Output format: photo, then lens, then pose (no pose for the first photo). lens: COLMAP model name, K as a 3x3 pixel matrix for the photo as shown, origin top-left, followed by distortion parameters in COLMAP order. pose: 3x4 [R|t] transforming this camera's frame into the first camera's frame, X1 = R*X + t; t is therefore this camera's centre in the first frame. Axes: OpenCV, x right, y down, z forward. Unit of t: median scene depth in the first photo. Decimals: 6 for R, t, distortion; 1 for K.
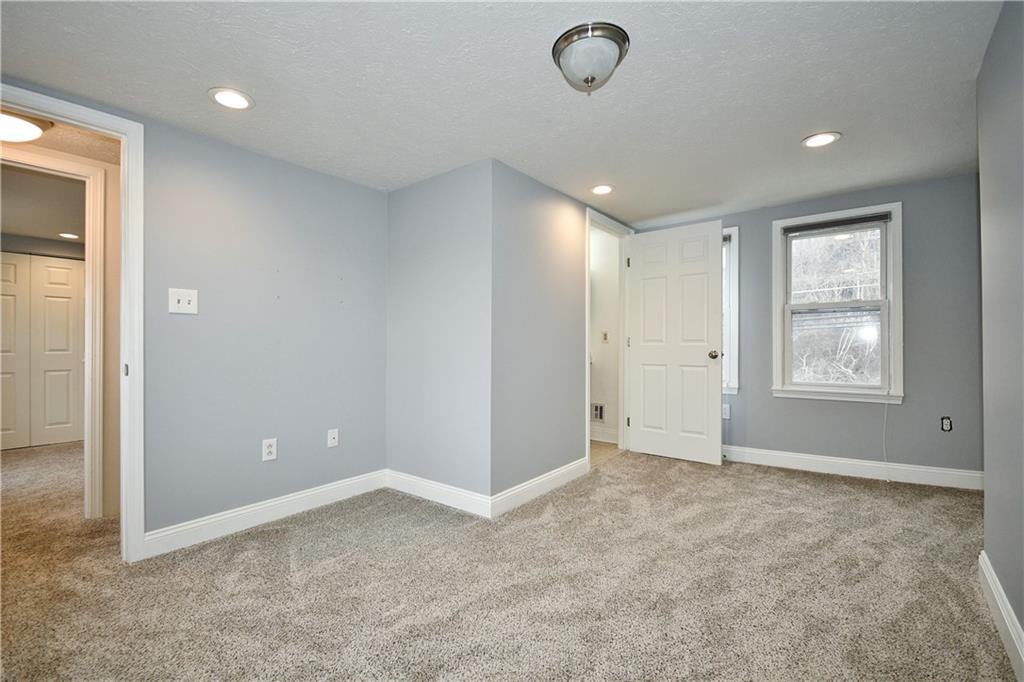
lens RADIAL K [[453.7, 0, 505.2], [0, 453.7, 342.5], [0, 0, 1]] dist [-0.013408, 0.000445]
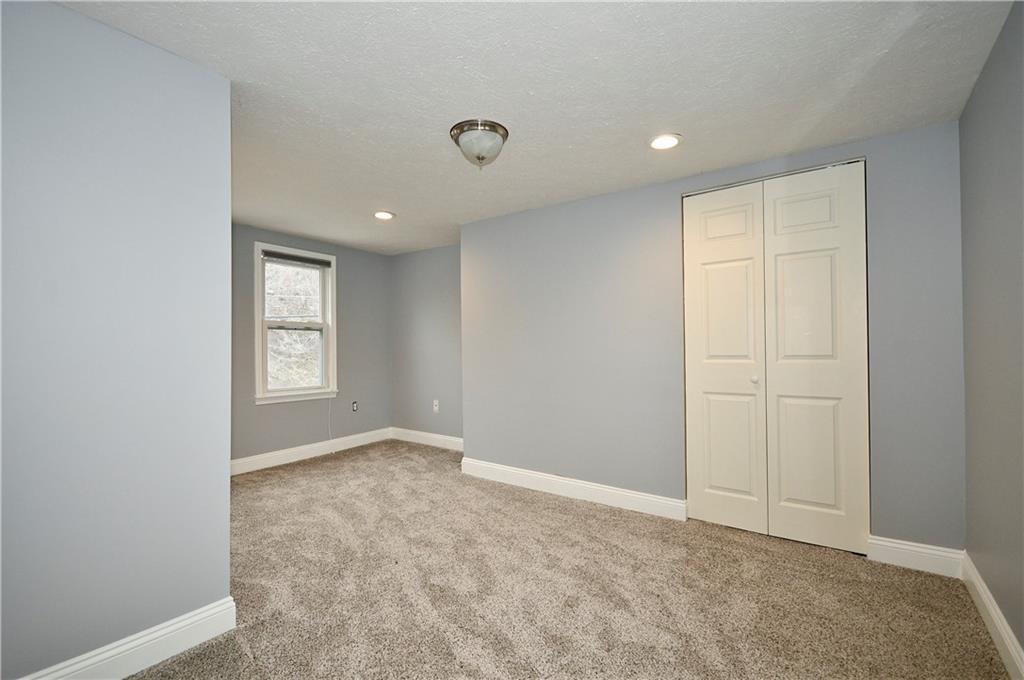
lens RADIAL K [[453.7, 0, 517.3], [0, 453.7, 338.9], [0, 0, 1]] dist [-0.013408, 0.000445]
pose [[-0.074711, 0.024570, 0.996903, -0.599660], [-0.002483, 0.999689, -0.024825, -0.014267], [-0.997202, -0.004330, -0.074626, 0.526921]]
